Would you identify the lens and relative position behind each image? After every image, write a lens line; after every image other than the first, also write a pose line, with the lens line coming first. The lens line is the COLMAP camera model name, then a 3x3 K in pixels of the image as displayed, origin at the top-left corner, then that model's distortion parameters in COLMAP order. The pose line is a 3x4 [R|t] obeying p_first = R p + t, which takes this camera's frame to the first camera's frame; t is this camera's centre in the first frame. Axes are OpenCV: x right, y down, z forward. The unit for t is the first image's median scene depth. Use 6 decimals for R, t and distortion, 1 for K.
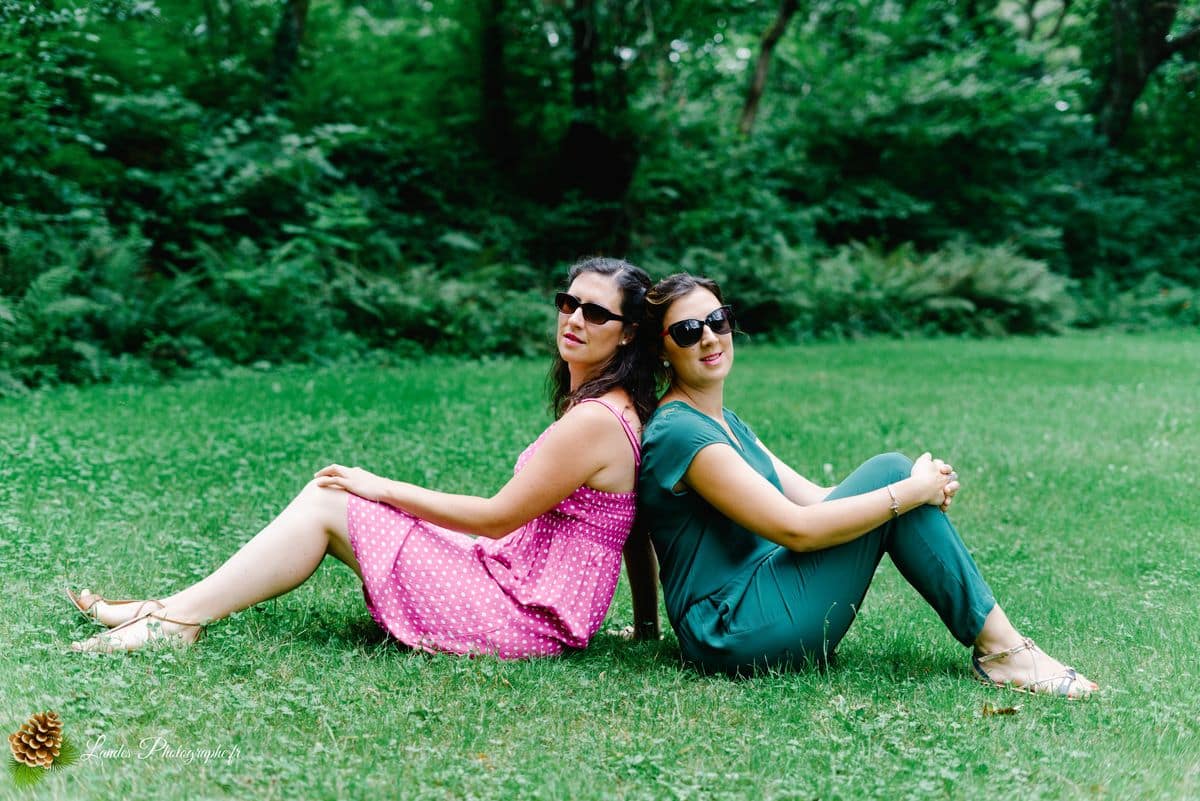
lens RADIAL K [[1776.6, 0, 600.0], [0, 1776.6, 400.5], [0, 0, 1]] dist [0.012327, 0.023927]
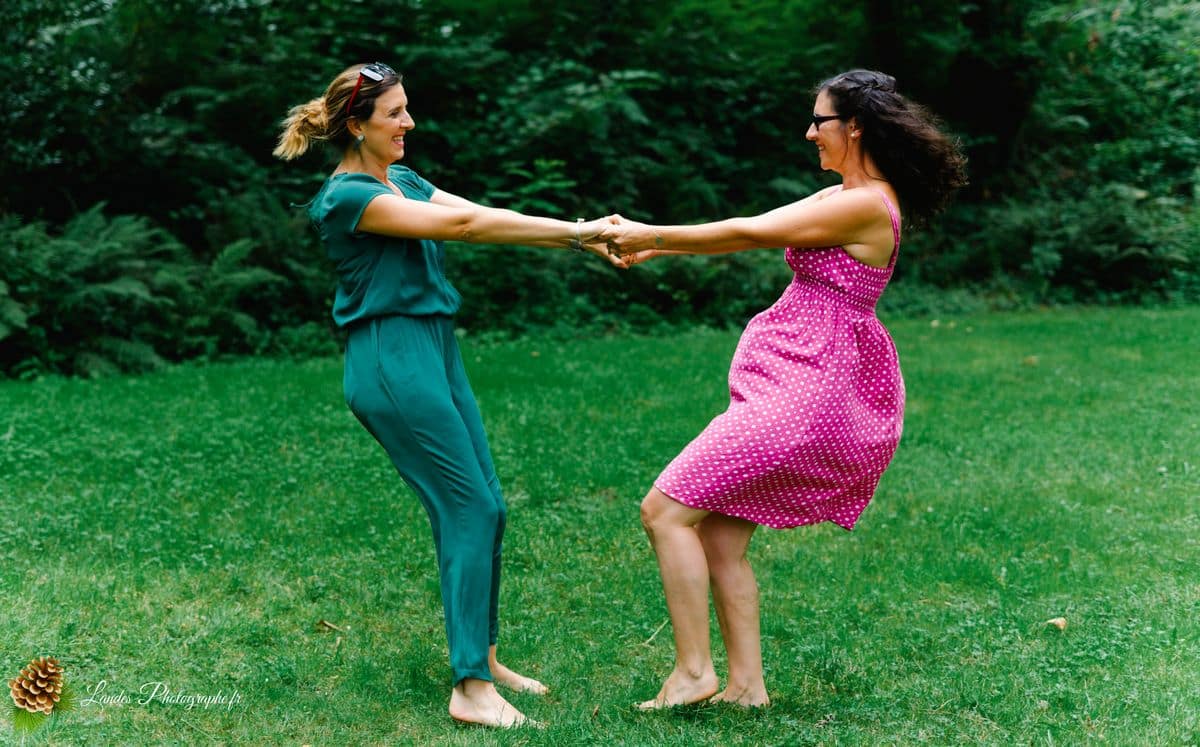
lens RADIAL K [[2013.3, 0, 572.2], [0, 2013.3, 372.5], [0, 0, 1]] dist [-0.004458, 0.007023]
pose [[0.936541, 0.034143, -0.348891, 0.187591], [-0.022832, 0.999073, 0.036482, -0.028220], [0.349814, -0.026201, 0.936453, -0.029236]]
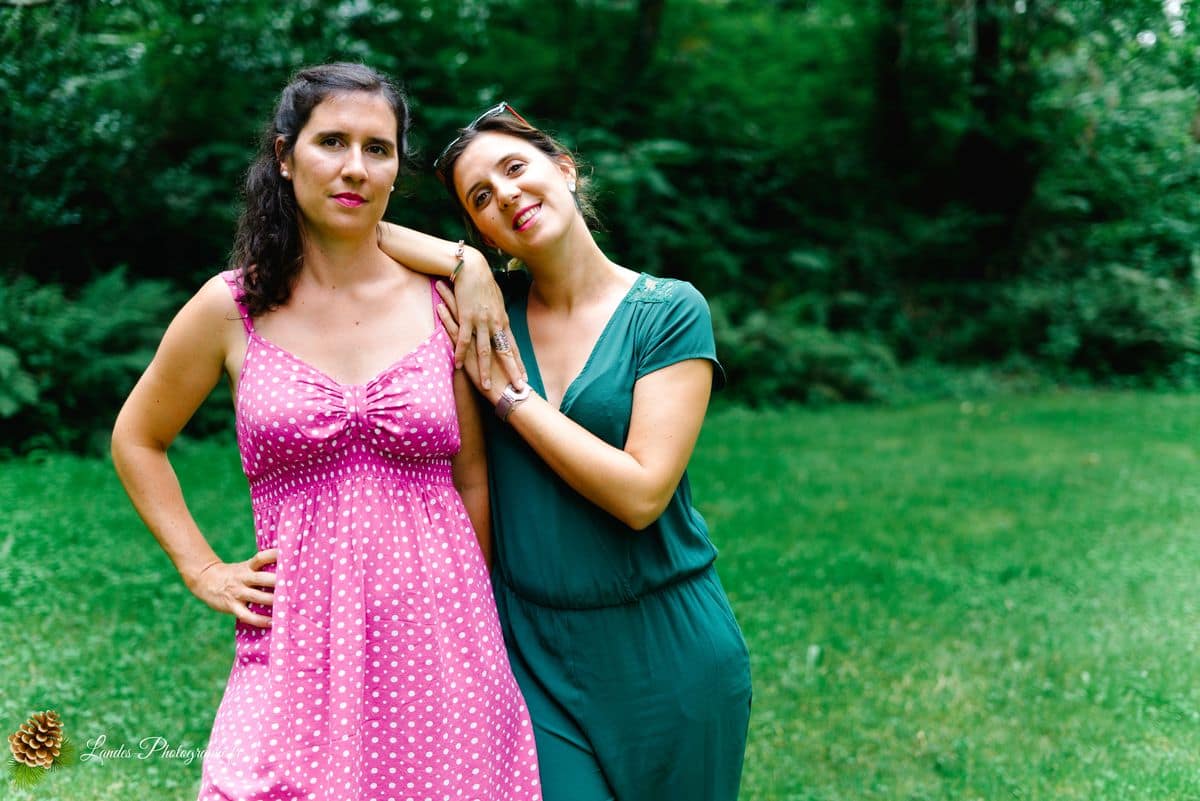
lens RADIAL K [[1776.6, 0, 600.0], [0, 1776.6, 400.5], [0, 0, 1]] dist [0.012327, 0.023927]
pose [[0.946759, 0.060707, -0.316167, 0.121068], [-0.052065, 0.998005, 0.035720, -0.043711], [0.317704, -0.017357, 0.948031, 0.070083]]
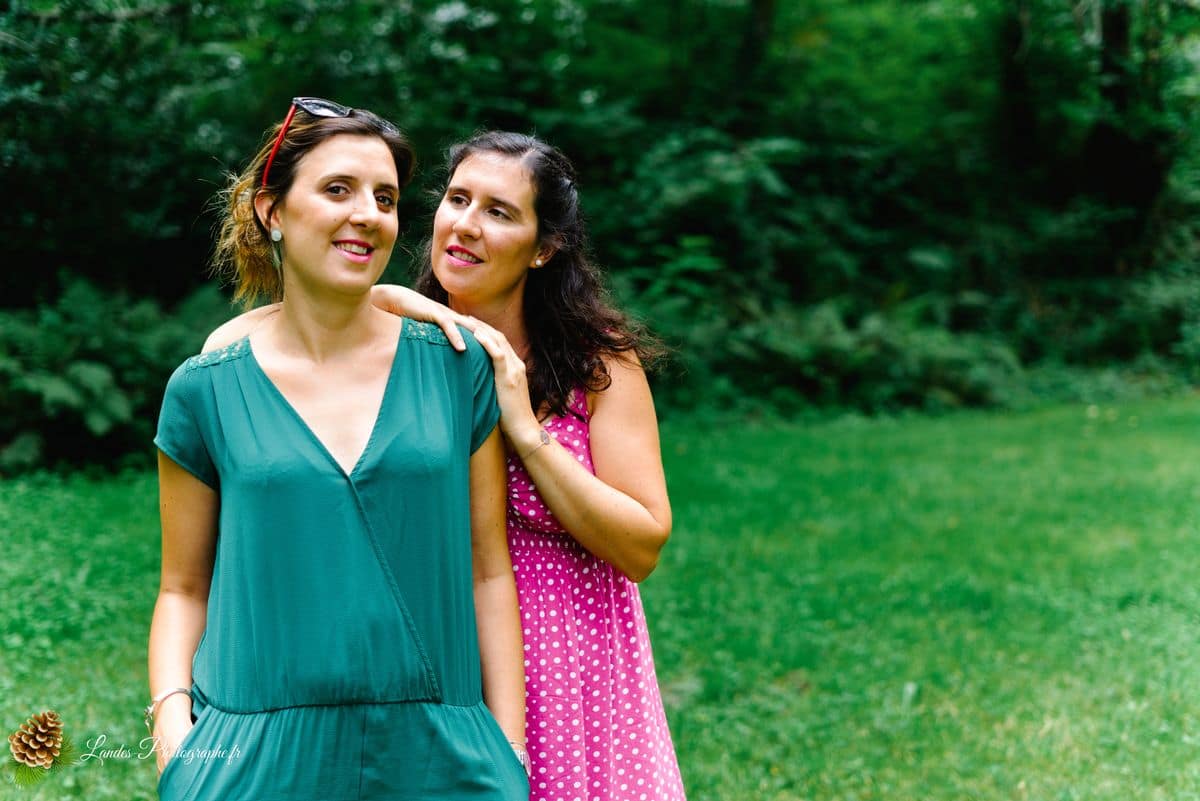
lens RADIAL K [[1776.6, 0, 600.0], [0, 1776.6, 400.5], [0, 0, 1]] dist [0.012327, 0.023927]
pose [[0.920866, 0.053577, -0.386180, 0.124616], [-0.040438, 0.998296, 0.042073, -0.049033], [0.387777, -0.023127, 0.921463, 0.090106]]
